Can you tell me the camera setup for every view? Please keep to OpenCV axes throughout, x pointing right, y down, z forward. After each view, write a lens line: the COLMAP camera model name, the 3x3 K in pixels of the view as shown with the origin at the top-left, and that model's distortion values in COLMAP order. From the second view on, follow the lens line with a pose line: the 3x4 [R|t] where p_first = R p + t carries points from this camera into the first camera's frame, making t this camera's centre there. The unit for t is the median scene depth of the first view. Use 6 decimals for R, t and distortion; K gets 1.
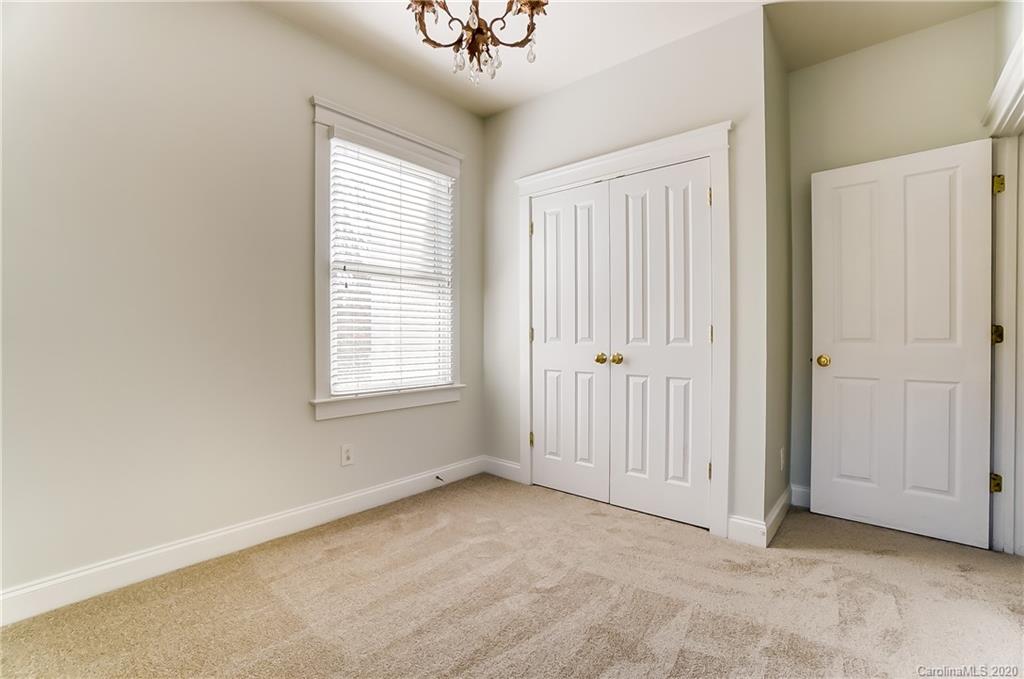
lens RADIAL K [[459.0, 0, 502.4], [0, 459.0, 336.4], [0, 0, 1]] dist [-0.043318, 0.009549]
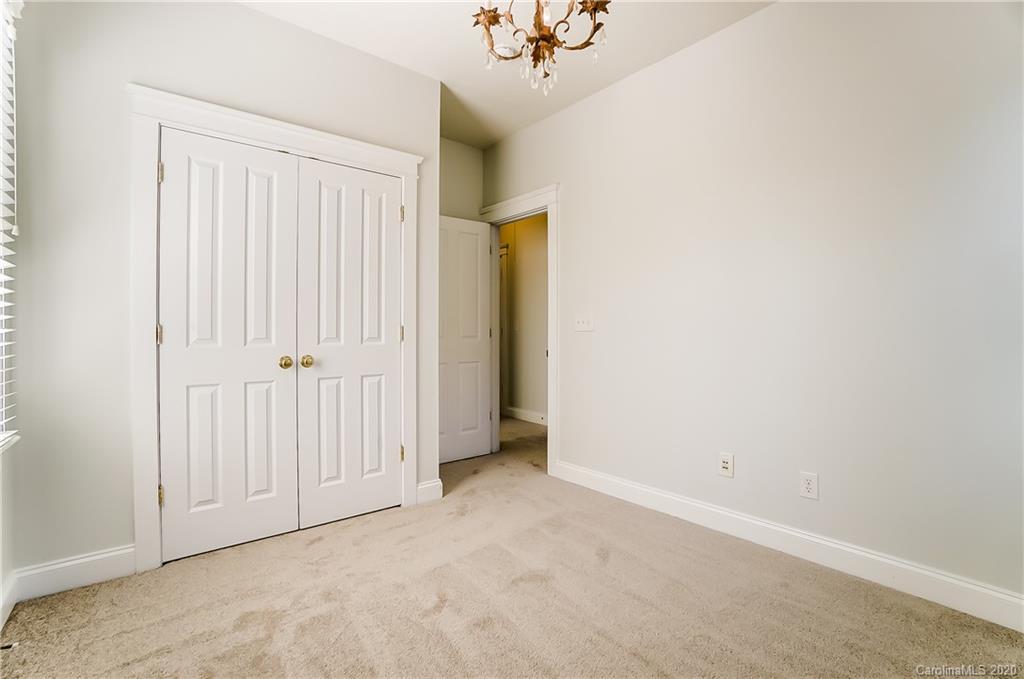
lens RADIAL K [[459.0, 0, 501.8], [0, 459.0, 332.5], [0, 0, 1]] dist [-0.043318, 0.009549]
pose [[0.183819, 0.001176, 0.982959, -0.568700], [0.009119, 0.999954, -0.002902, -0.001036], [-0.982918, 0.009497, 0.183800, 0.486656]]
